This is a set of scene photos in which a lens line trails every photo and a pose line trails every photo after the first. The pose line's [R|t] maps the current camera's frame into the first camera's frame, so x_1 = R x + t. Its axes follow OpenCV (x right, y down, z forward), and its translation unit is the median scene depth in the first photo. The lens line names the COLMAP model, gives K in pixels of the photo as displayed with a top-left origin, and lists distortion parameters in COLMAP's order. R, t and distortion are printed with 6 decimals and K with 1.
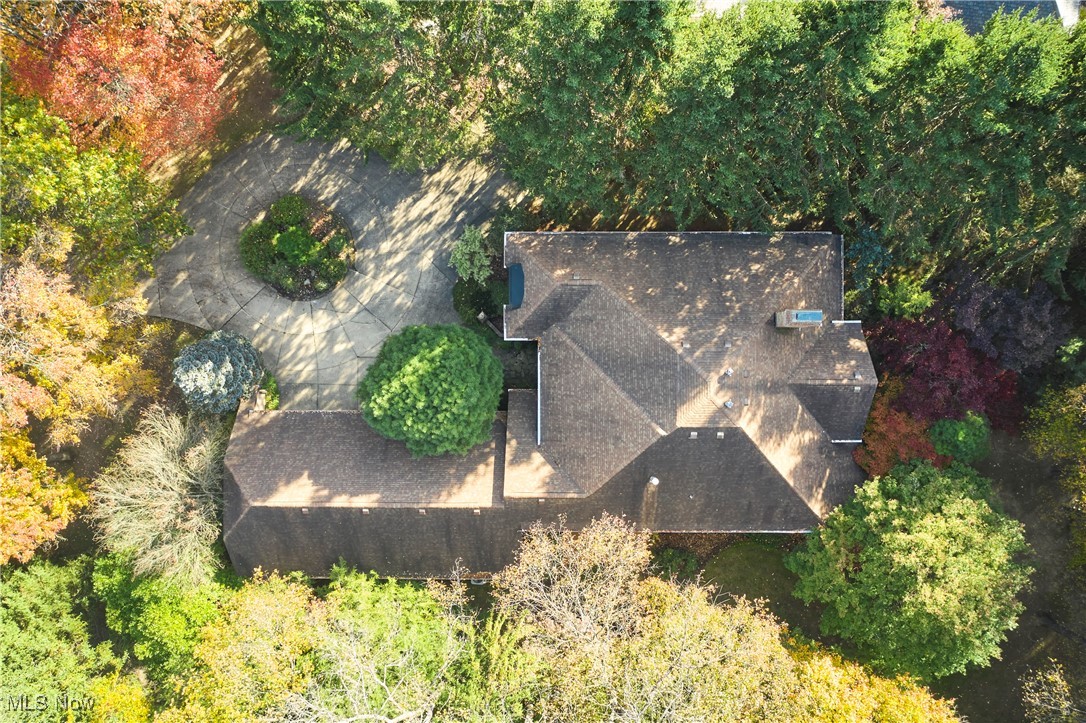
lens RADIAL K [[863.3, 0, 543.9], [0, 863.3, 356.0], [0, 0, 1]] dist [0.009902, -0.000049]
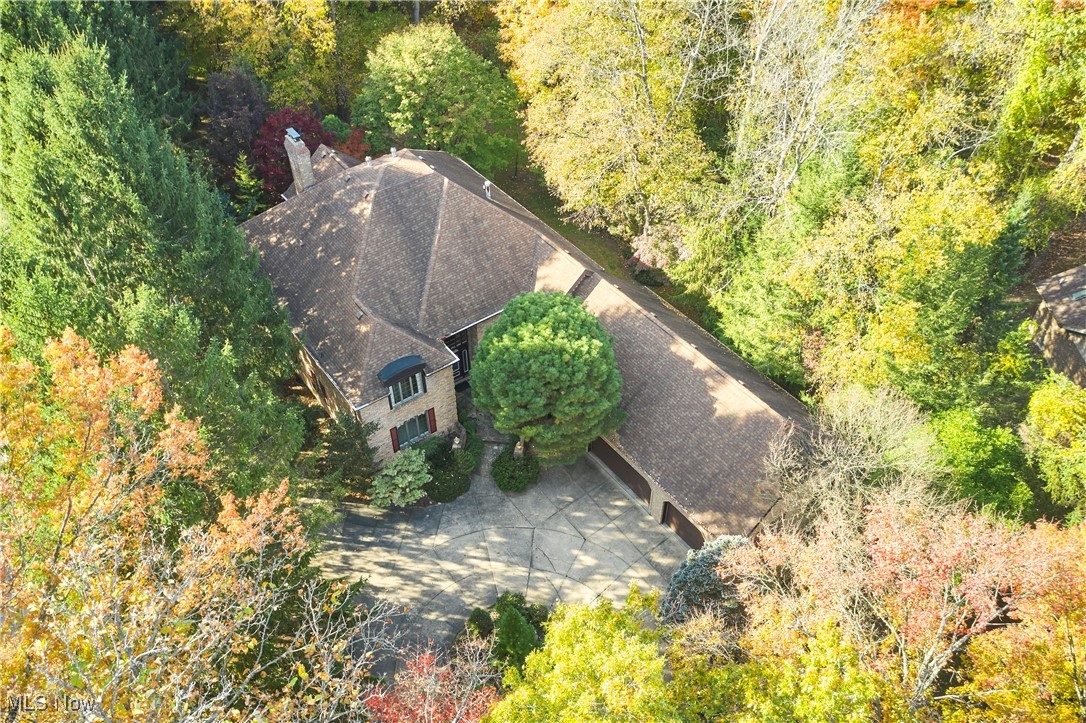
lens RADIAL K [[863.3, 0, 545.0], [0, 863.3, 362.3], [0, 0, 1]] dist [0.009902, -0.000049]
pose [[-0.599321, -0.541384, 0.589676, -0.582702], [0.800507, -0.403650, 0.443008, -0.319991], [-0.001815, 0.737543, 0.675297, 0.332359]]
